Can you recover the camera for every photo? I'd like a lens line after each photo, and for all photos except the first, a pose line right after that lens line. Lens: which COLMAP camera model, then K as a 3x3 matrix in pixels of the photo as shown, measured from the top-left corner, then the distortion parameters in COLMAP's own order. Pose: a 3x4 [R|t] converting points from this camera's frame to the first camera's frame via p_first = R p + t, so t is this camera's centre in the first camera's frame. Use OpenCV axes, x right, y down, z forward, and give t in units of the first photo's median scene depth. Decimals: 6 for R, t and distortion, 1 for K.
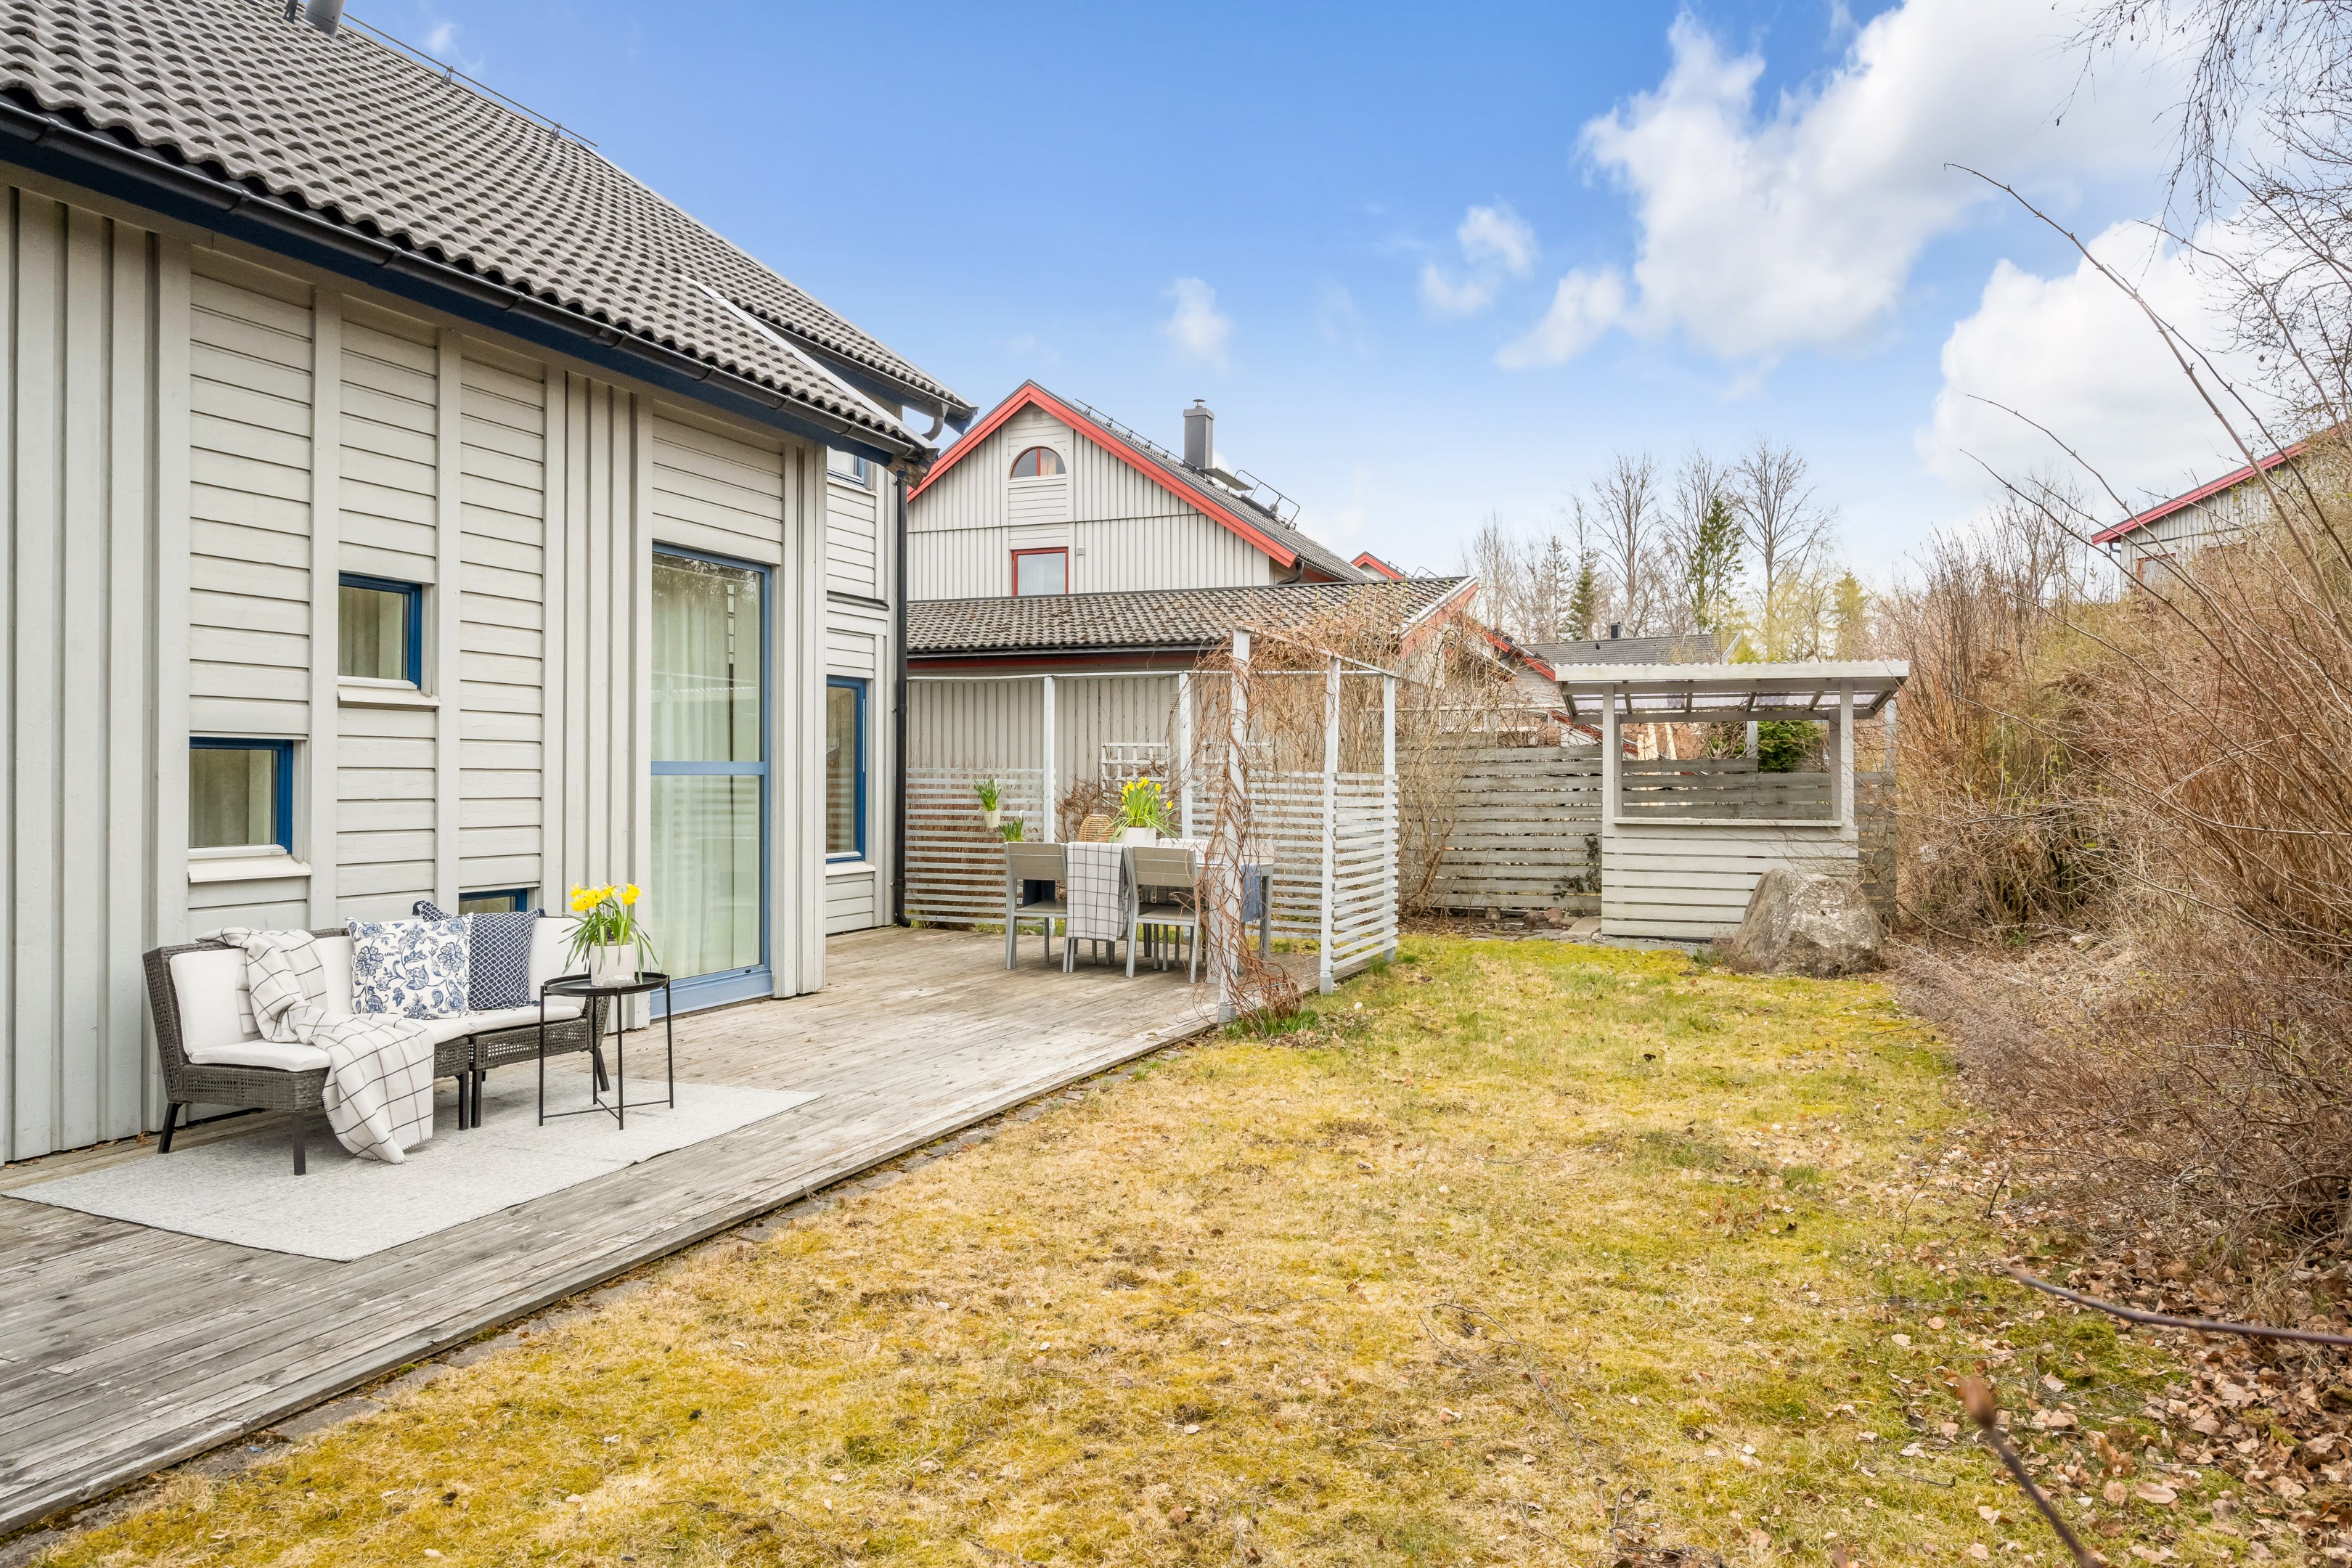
lens RADIAL K [[1487.2, 0, 1199.2], [0, 1487.2, 769.6], [0, 0, 1]] dist [0.001377, -0.003239]
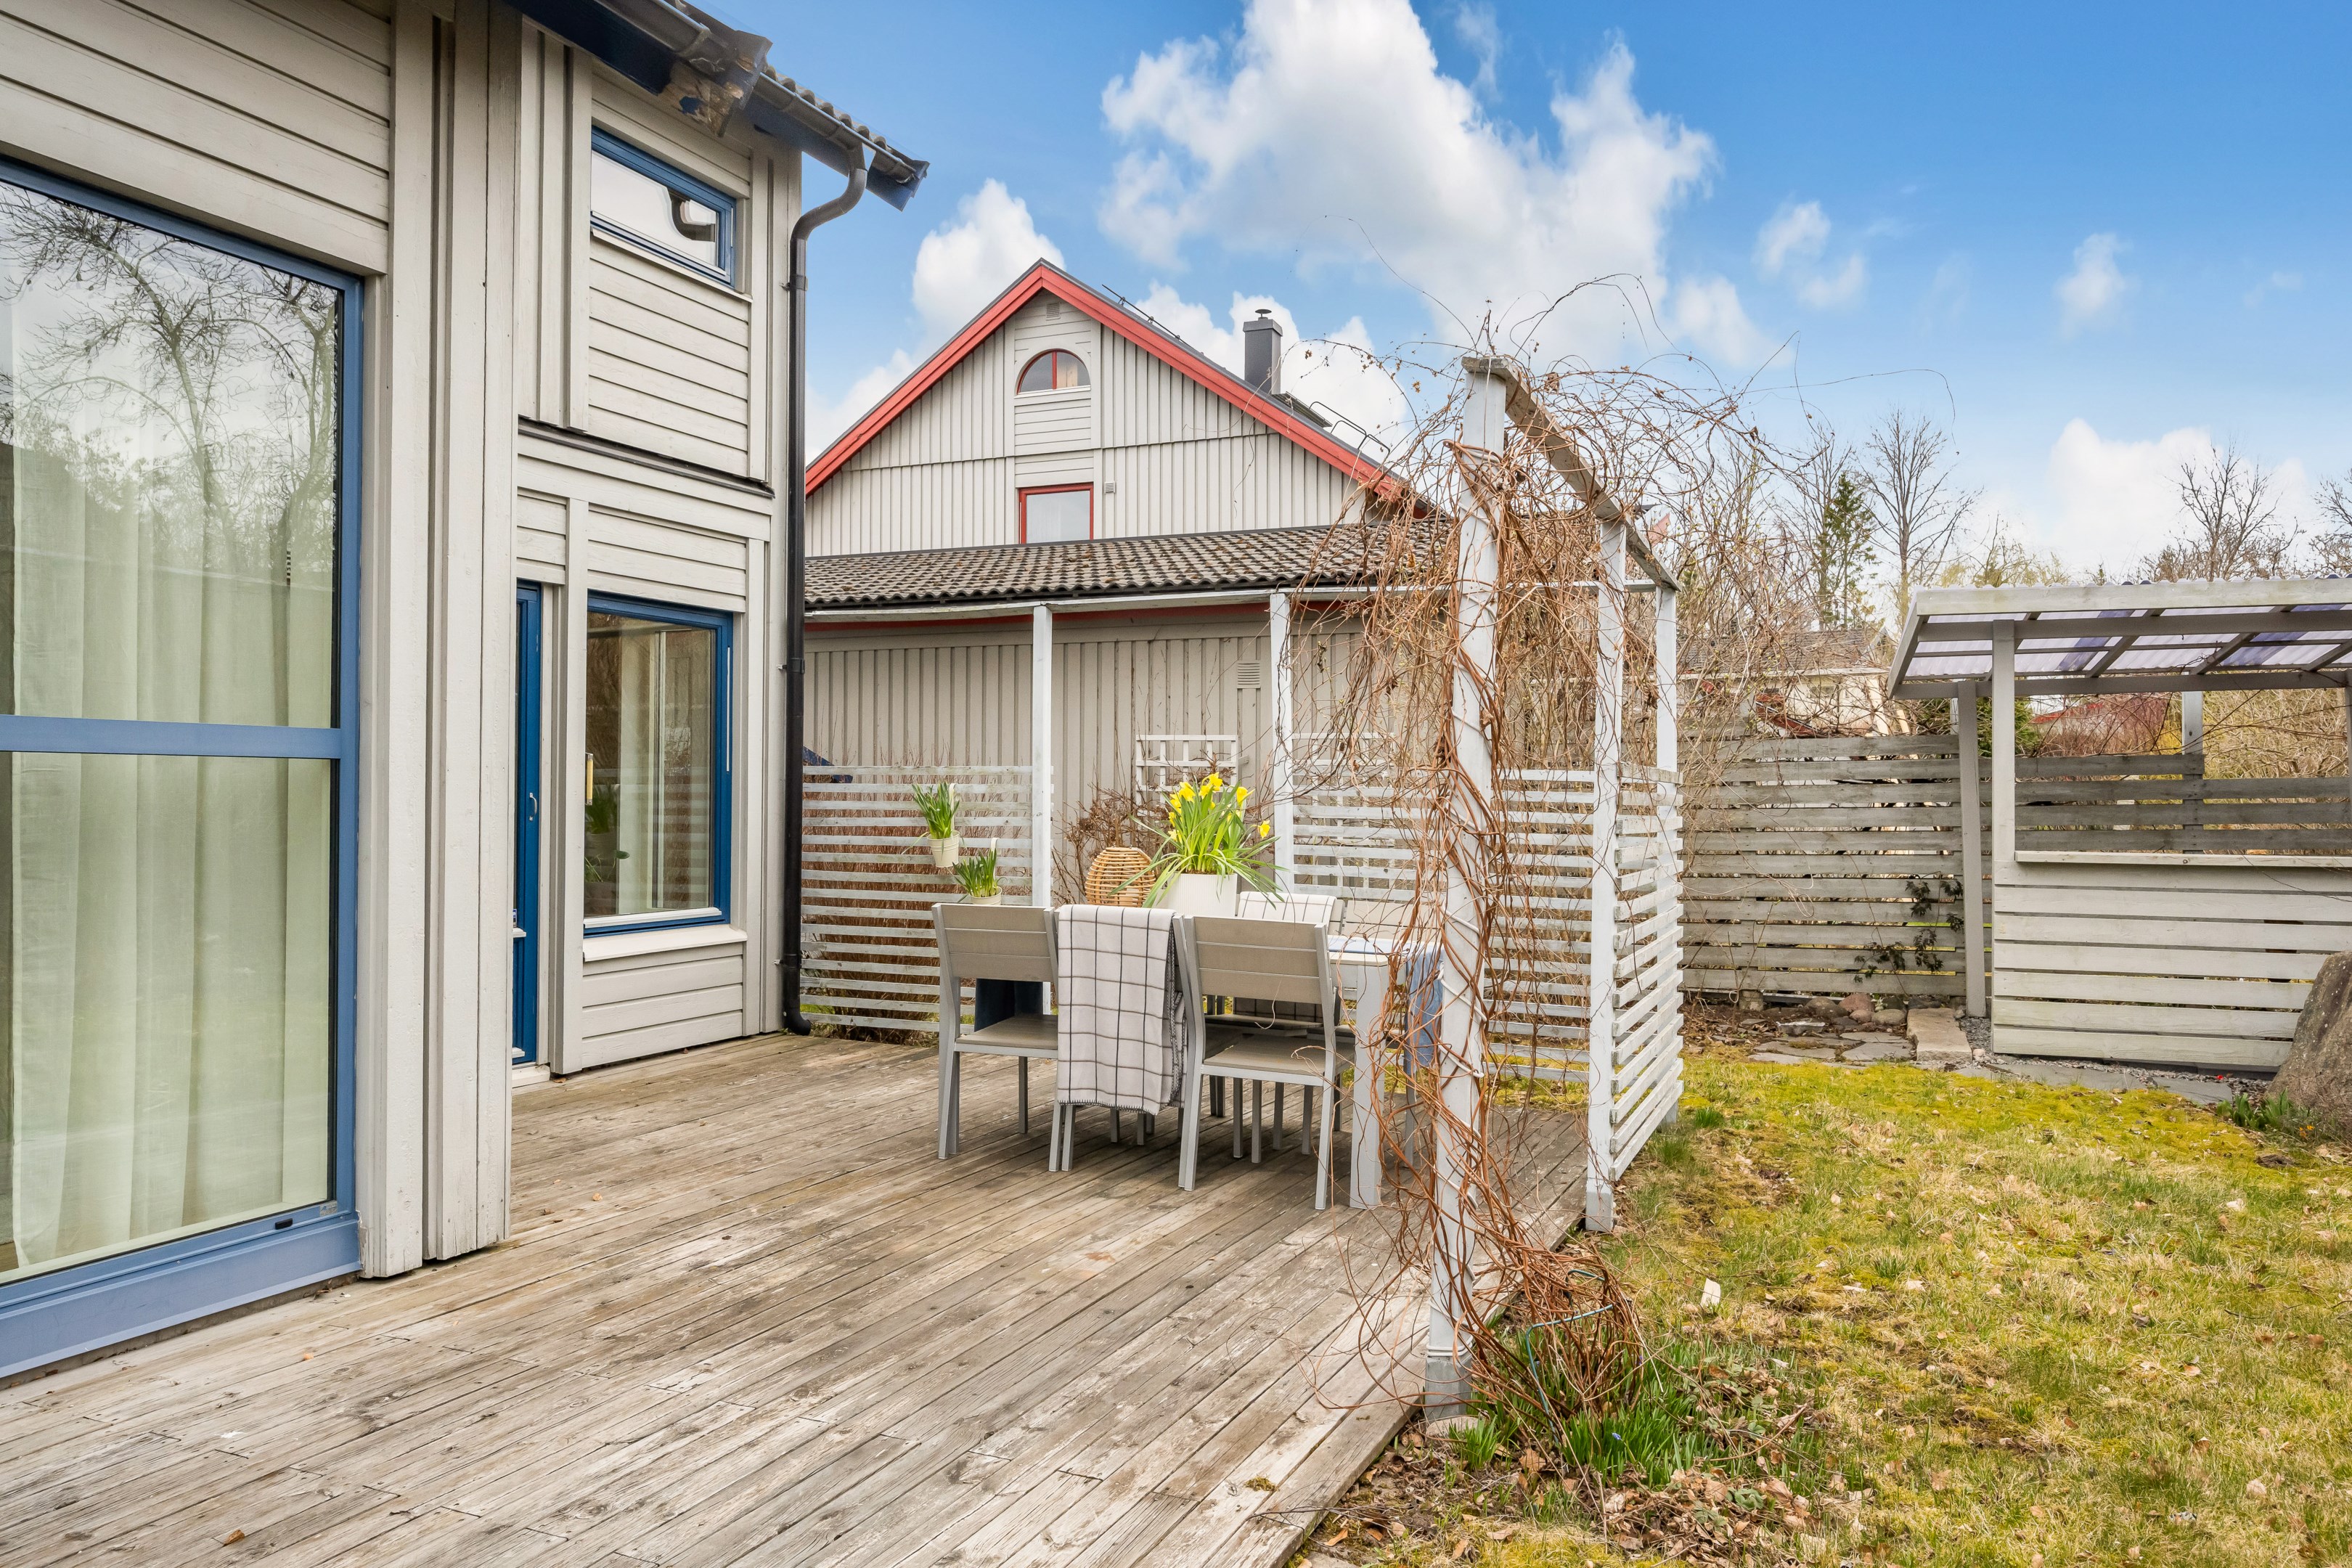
lens RADIAL K [[1619.9, 0, 1180.2], [0, 1619.9, 771.1], [0, 0, 1]] dist [-0.009142, 0.007169]
pose [[0.999141, 0.000207, -0.041436, -0.020321], [-0.000660, 0.999940, -0.010922, 0.008087], [0.041431, 0.010940, 0.999081, 0.359088]]
